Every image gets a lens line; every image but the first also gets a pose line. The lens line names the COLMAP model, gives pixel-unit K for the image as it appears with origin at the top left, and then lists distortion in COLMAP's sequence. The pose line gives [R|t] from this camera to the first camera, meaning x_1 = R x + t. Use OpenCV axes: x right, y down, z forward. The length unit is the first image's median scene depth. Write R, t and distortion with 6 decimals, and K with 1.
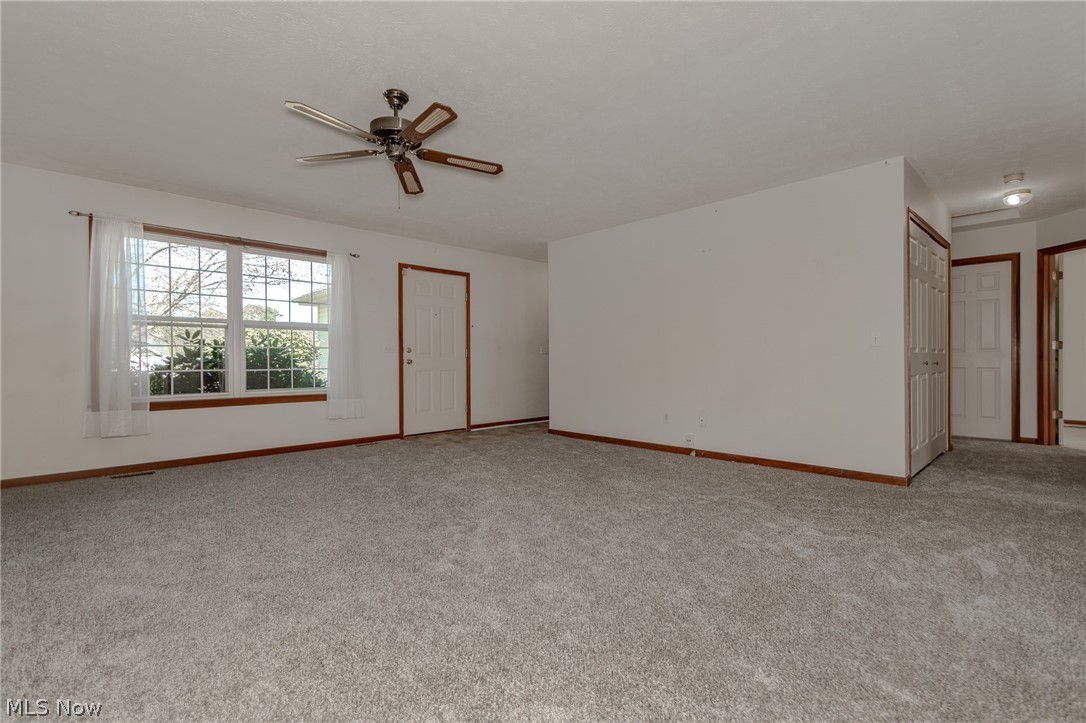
lens RADIAL K [[506.6, 0, 542.0], [0, 506.6, 361.8], [0, 0, 1]] dist [0.009884, -0.002742]
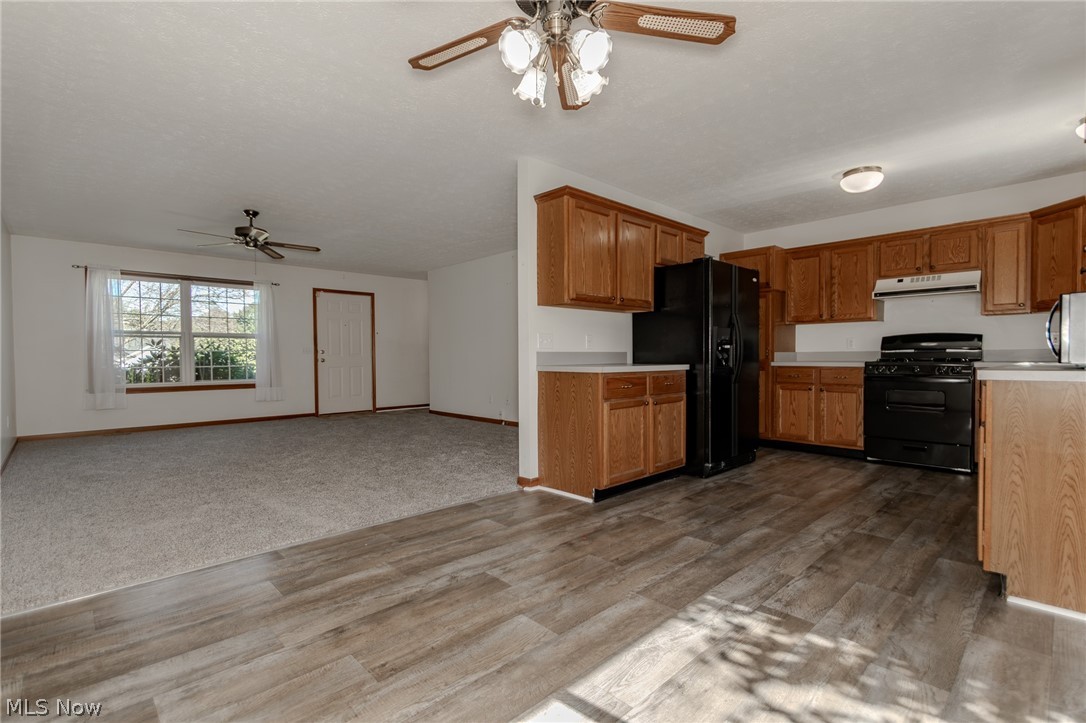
lens RADIAL K [[506.6, 0, 540.2], [0, 506.6, 366.3], [0, 0, 1]] dist [0.009884, -0.002742]
pose [[0.999925, -0.003399, -0.011736, 0.421432], [0.003582, 0.999873, 0.015544, -0.004137], [0.011682, -0.015585, 0.999810, -0.441371]]
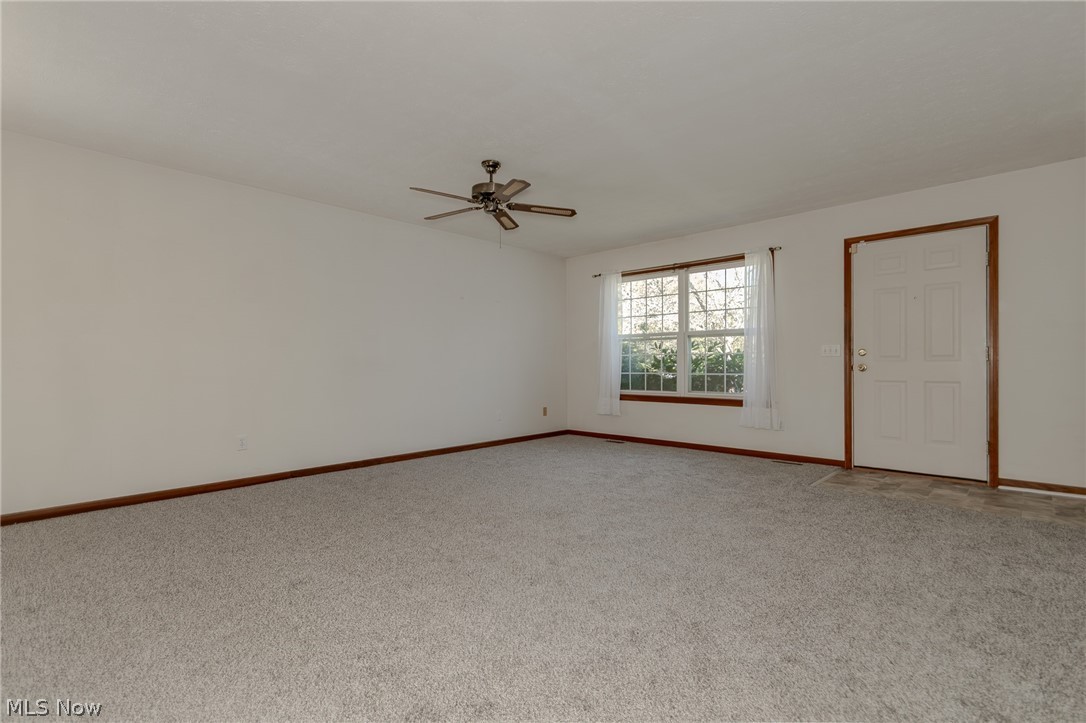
lens RADIAL K [[506.6, 0, 552.3], [0, 506.6, 369.7], [0, 0, 1]] dist [0.009884, -0.002742]
pose [[0.039224, 0.012325, -0.999154, 0.584614], [-0.001081, 0.999924, 0.012292, -0.007662], [0.999230, 0.000598, 0.039234, 0.645976]]
